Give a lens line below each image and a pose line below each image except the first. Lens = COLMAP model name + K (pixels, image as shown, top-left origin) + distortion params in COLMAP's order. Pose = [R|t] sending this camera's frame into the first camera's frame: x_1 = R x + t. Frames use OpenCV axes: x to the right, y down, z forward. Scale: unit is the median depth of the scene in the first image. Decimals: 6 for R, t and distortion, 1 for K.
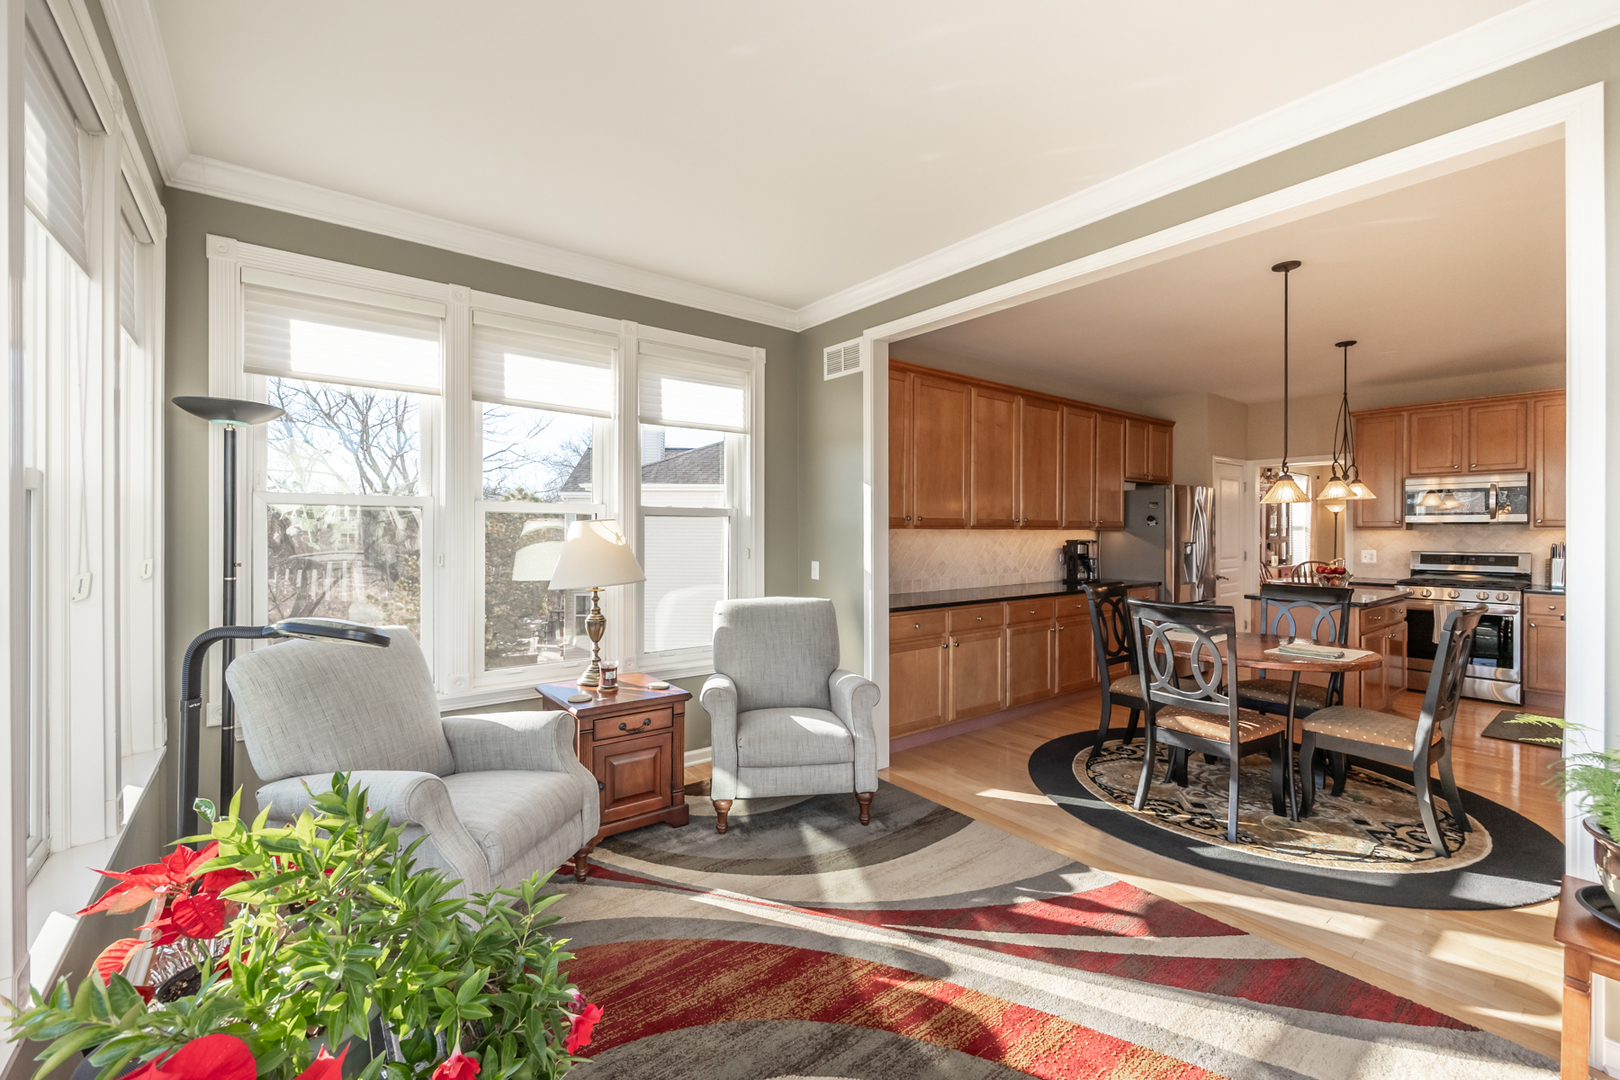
lens RADIAL K [[655.8, 0, 820.1], [0, 655.8, 536.8], [0, 0, 1]] dist [0.001640, 0.000243]
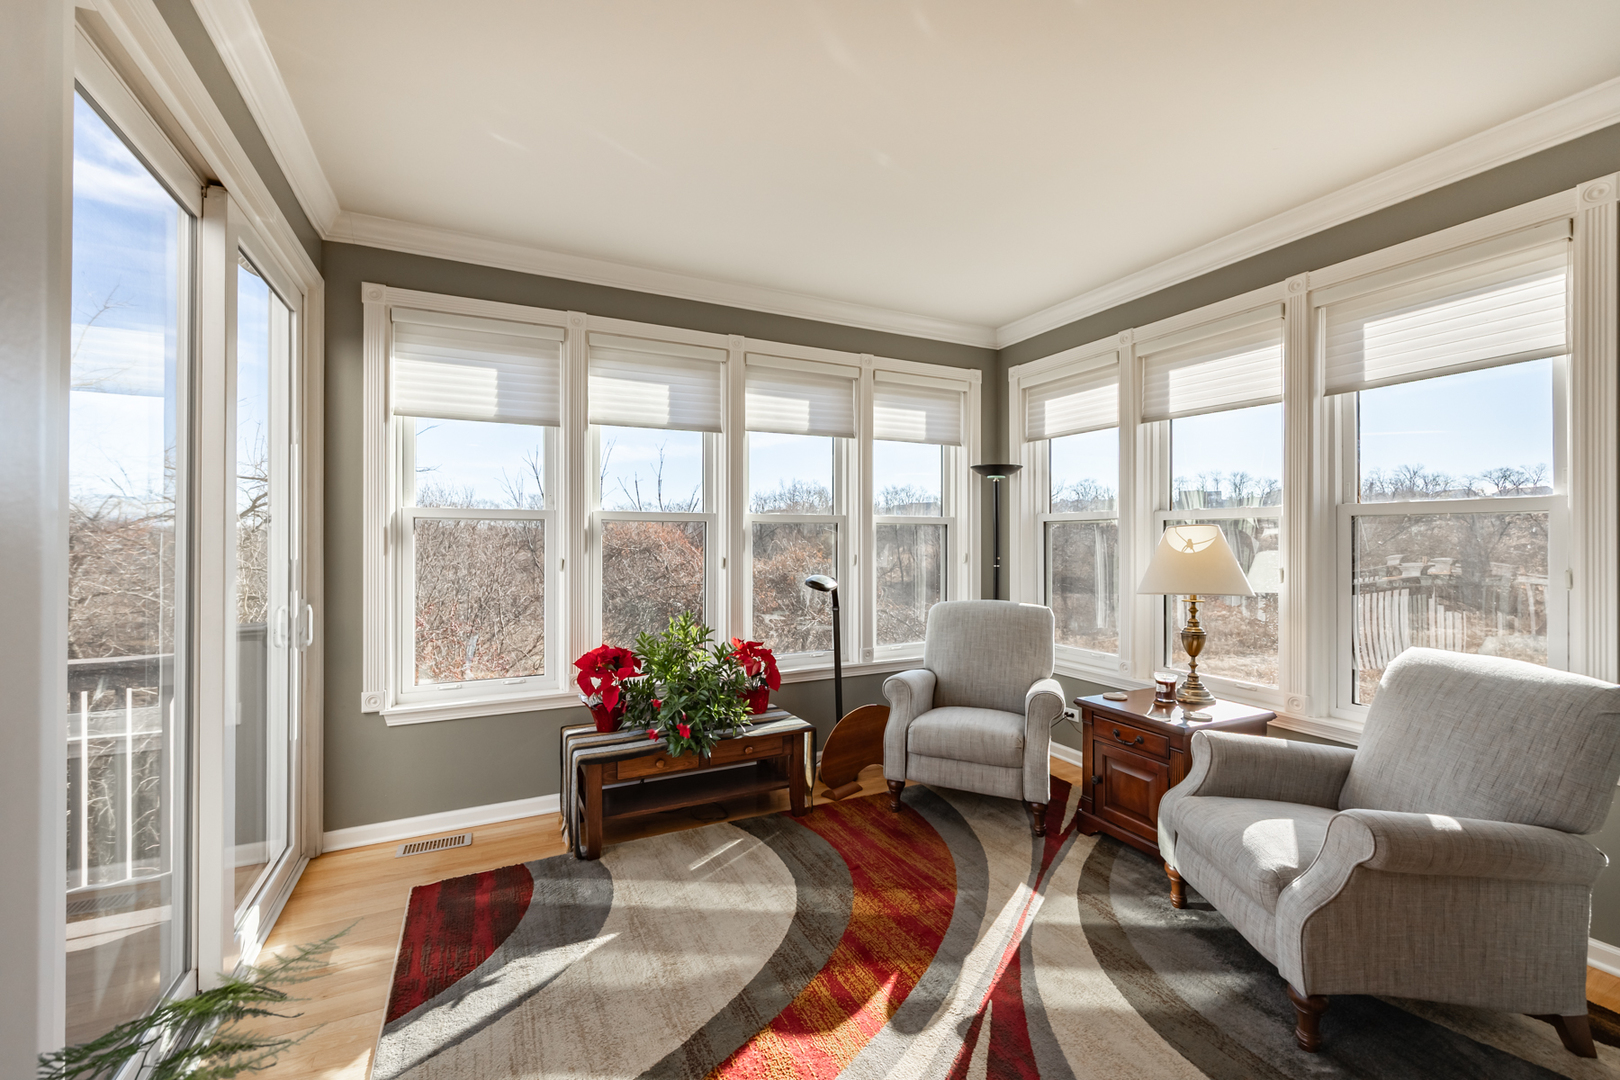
lens RADIAL K [[655.8, 0, 820.1], [0, 655.8, 536.8], [0, 0, 1]] dist [0.001640, 0.000243]
pose [[-0.189245, 0.005671, -0.981914, 0.846498], [0.001260, 0.999984, 0.005532, -0.021435], [0.981929, -0.000190, -0.189249, 0.811633]]
